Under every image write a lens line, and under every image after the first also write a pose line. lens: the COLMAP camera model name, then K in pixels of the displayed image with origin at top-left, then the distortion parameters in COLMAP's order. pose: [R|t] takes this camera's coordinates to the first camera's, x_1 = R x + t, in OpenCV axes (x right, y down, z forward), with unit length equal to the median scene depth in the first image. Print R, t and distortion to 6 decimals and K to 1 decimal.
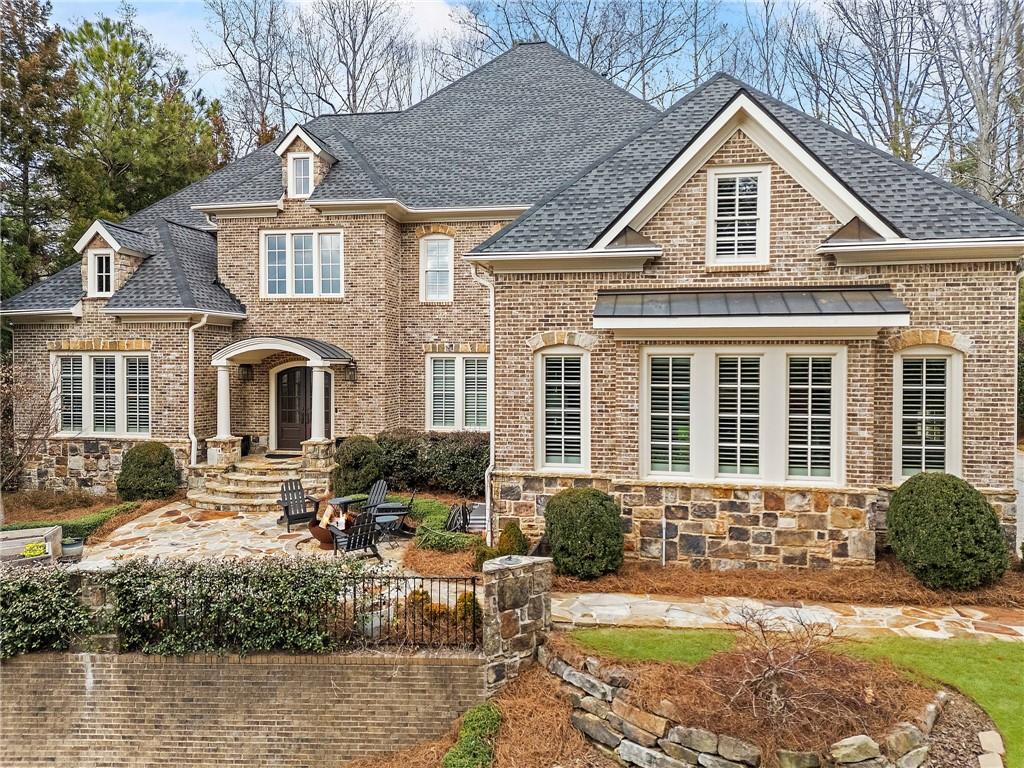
lens RADIAL K [[753.4, 0, 512.0], [0, 753.4, 384.0], [0, 0, 1]] dist [0.068452, -0.053929]
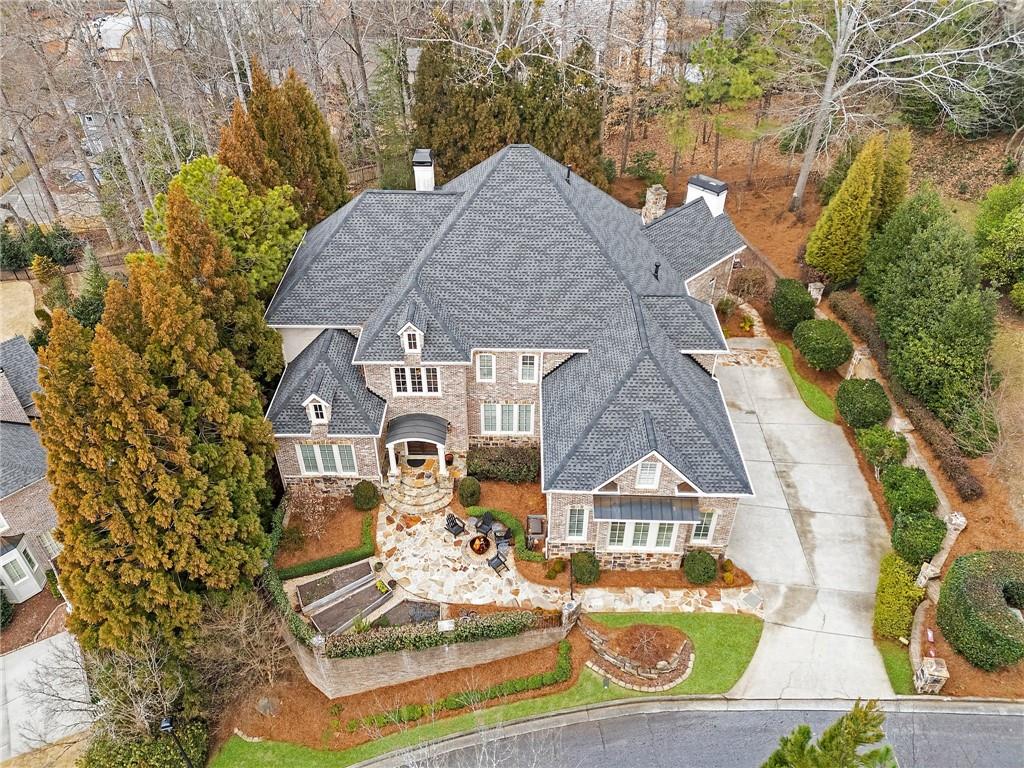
lens RADIAL K [[753.4, 0, 512.0], [0, 753.4, 384.0], [0, 0, 1]] dist [0.068452, -0.053929]
pose [[0.985491, -0.107651, 0.131220, -0.473210], [0.006625, 0.796930, 0.604035, -2.058542], [-0.169598, -0.594401, 0.786081, -0.782182]]
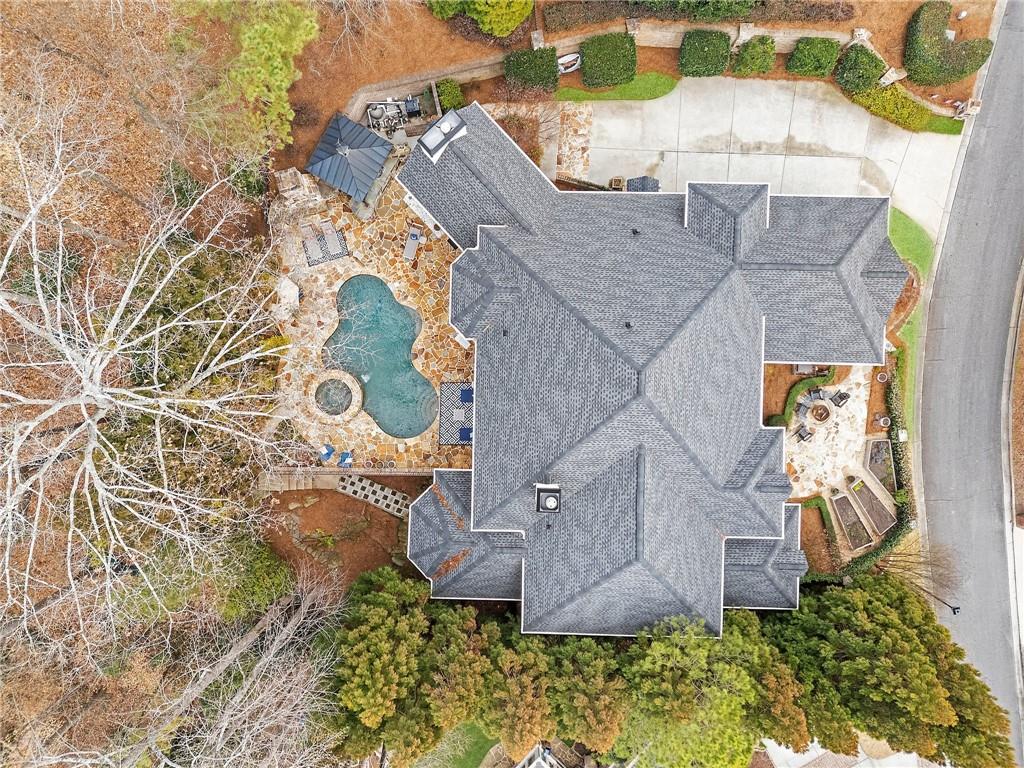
lens RADIAL K [[749.6, 0, 511.5], [0, 749.6, 393.6], [0, 0, 1]] dist [0.032186, -0.004615]
pose [[-0.162715, -0.986542, -0.016057, 0.122603], [0.018636, -0.019344, 0.999639, -3.491749], [-0.986497, 0.162357, 0.021533, 2.582626]]
